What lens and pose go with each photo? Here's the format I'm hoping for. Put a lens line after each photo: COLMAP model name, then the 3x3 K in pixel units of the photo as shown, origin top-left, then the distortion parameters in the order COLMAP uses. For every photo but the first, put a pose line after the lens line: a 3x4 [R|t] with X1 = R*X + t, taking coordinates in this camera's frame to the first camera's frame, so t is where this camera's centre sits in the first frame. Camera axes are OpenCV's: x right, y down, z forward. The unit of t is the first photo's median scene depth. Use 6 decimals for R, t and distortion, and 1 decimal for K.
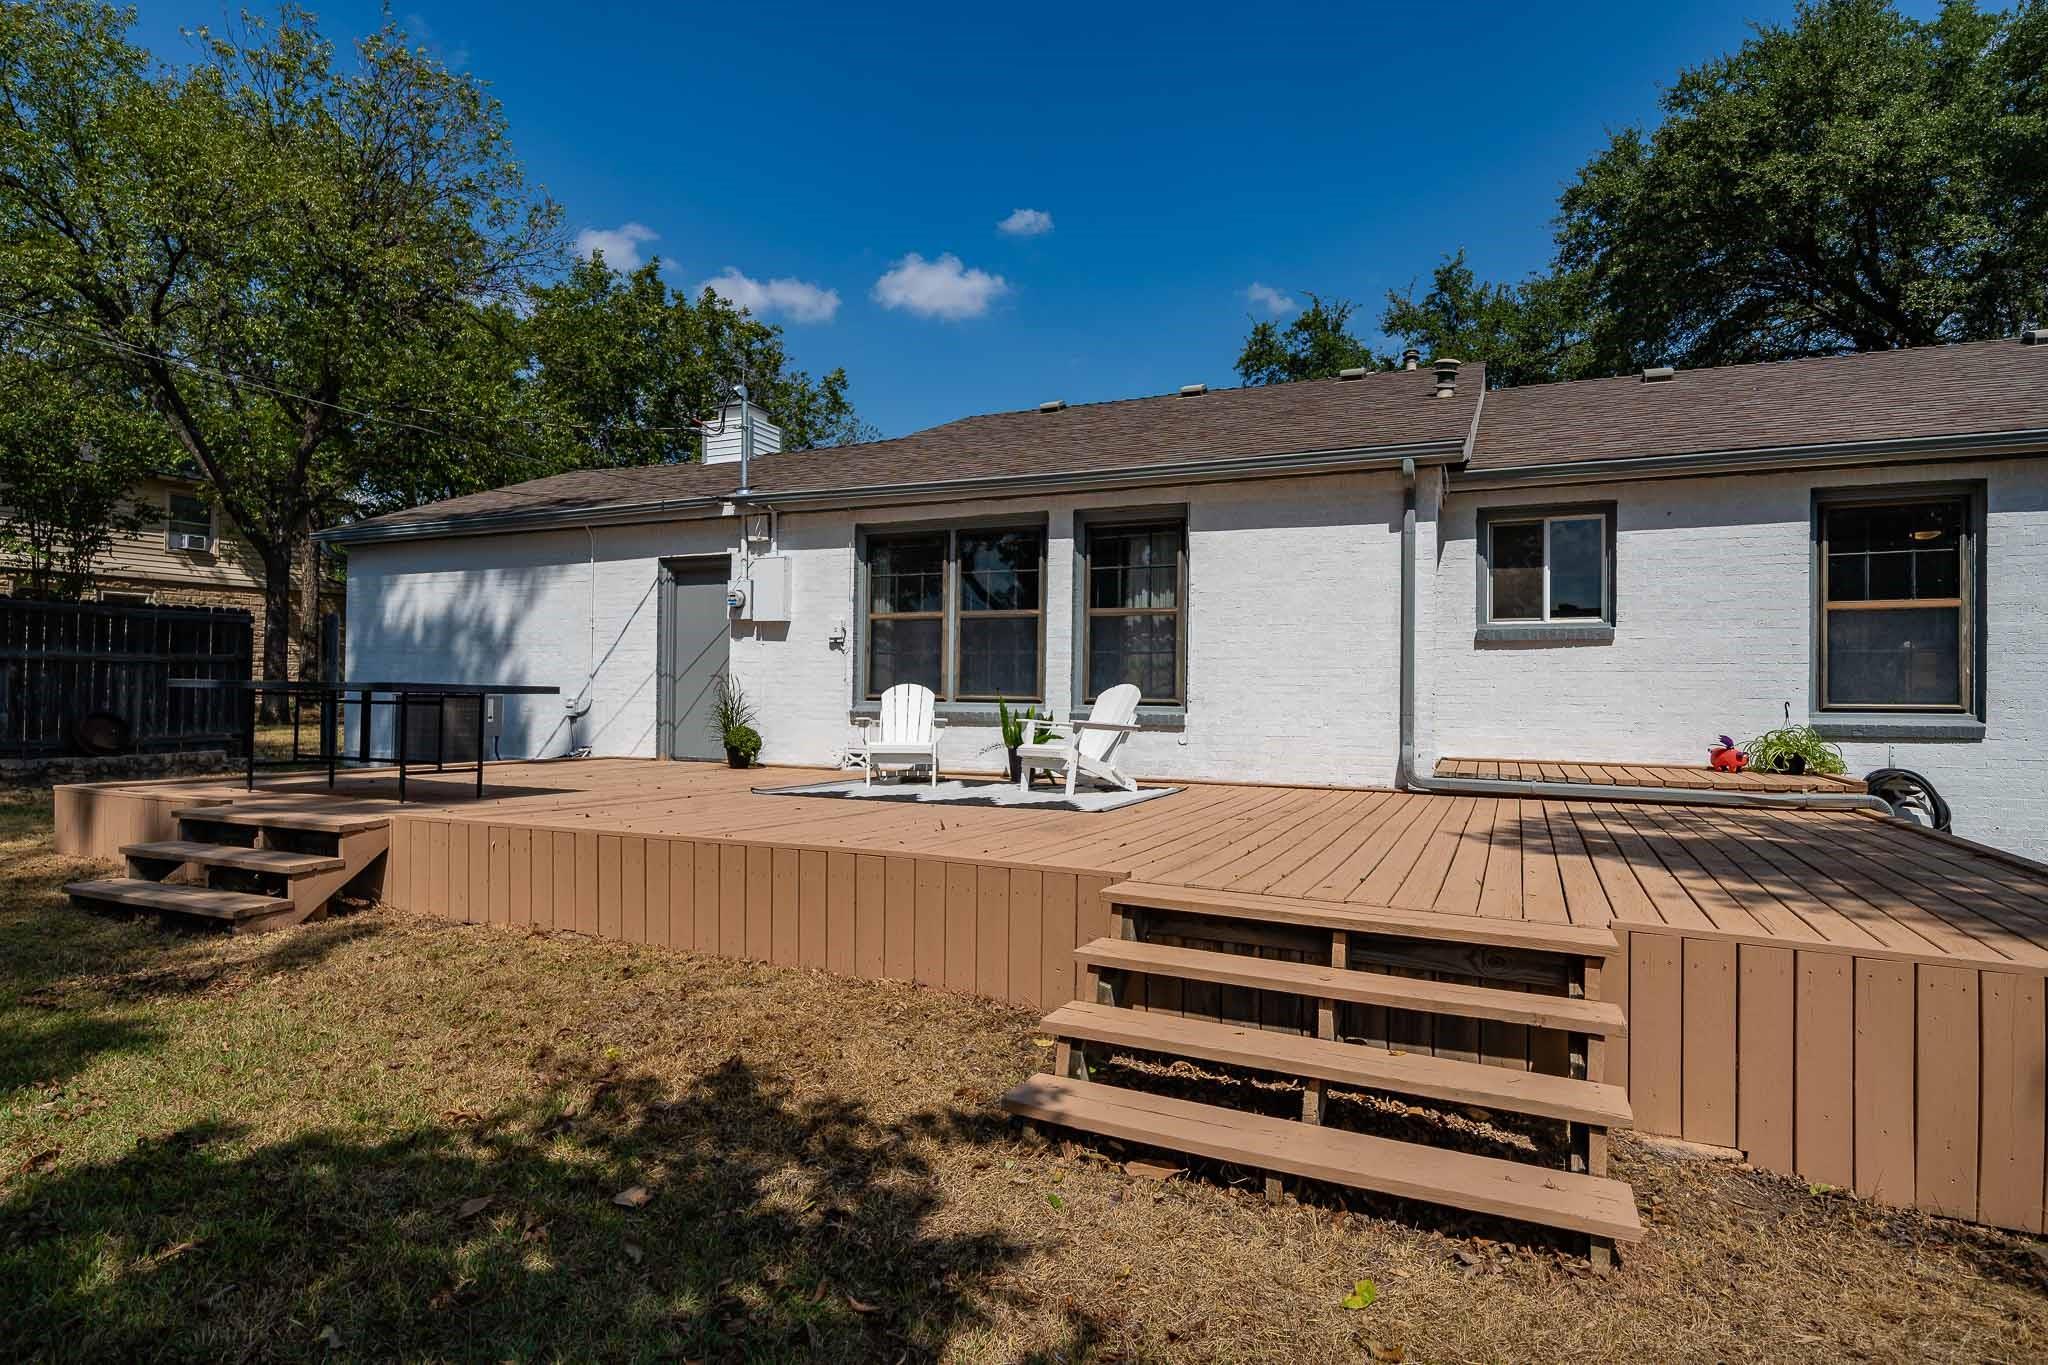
lens RADIAL K [[1052.9, 0, 1024.0], [0, 1052.9, 682.5], [0, 0, 1]] dist [-0.001715, -0.000541]
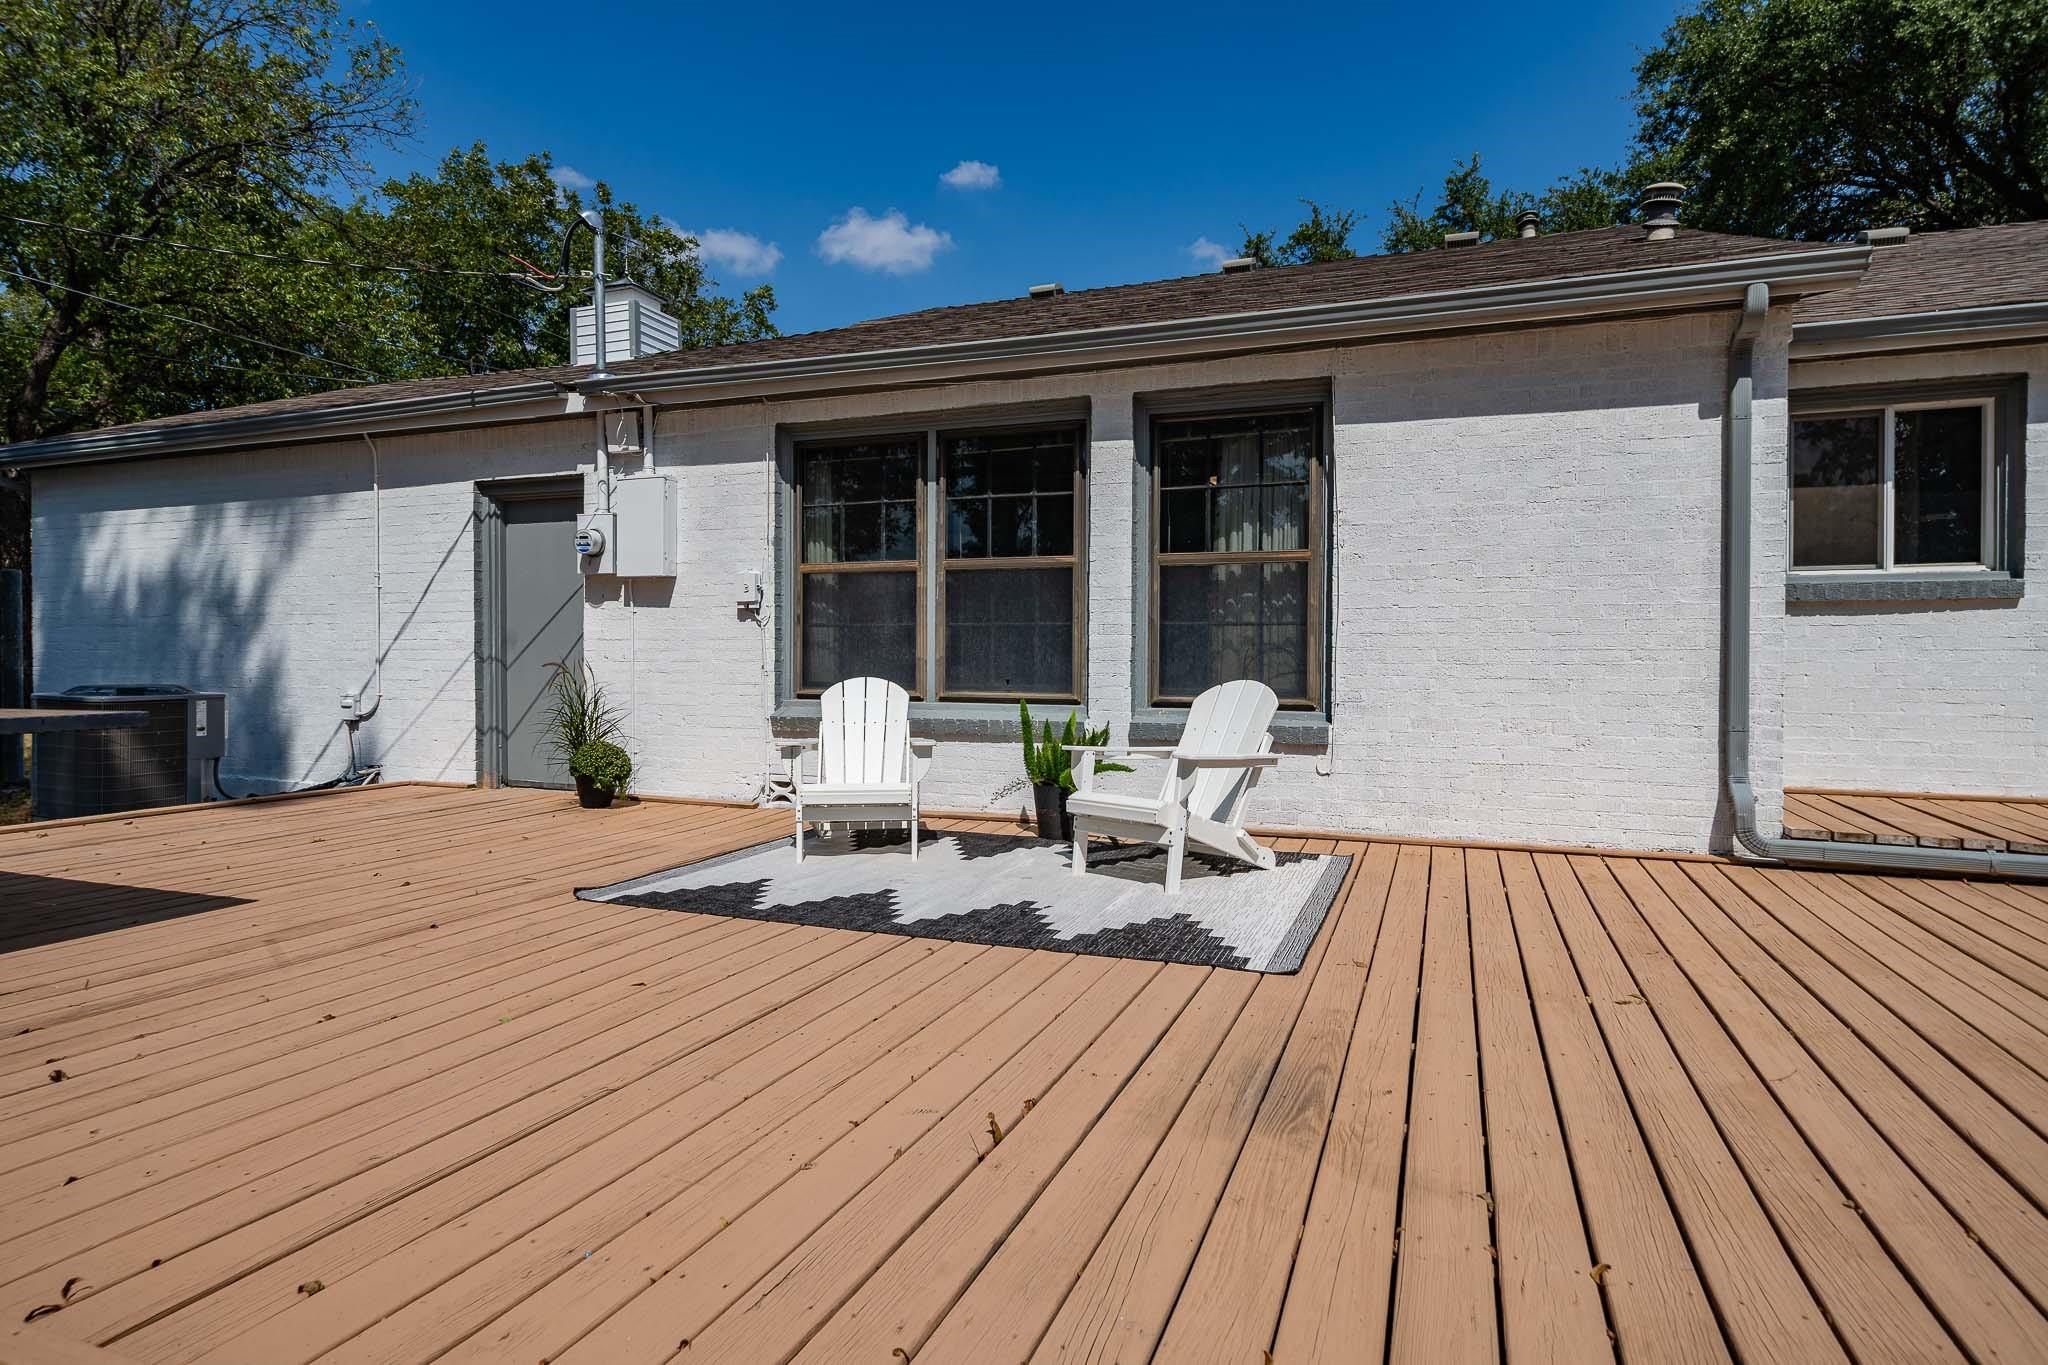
lens RADIAL K [[998.7, 0, 1048.0], [0, 998.7, 645.6], [0, 0, 1]] dist [-0.002255, 0.000051]
pose [[0.995903, -0.011557, 0.089683, -0.051131], [0.010595, 0.999881, 0.011193, -0.020776], [-0.089801, -0.010197, 0.995907, 0.377639]]
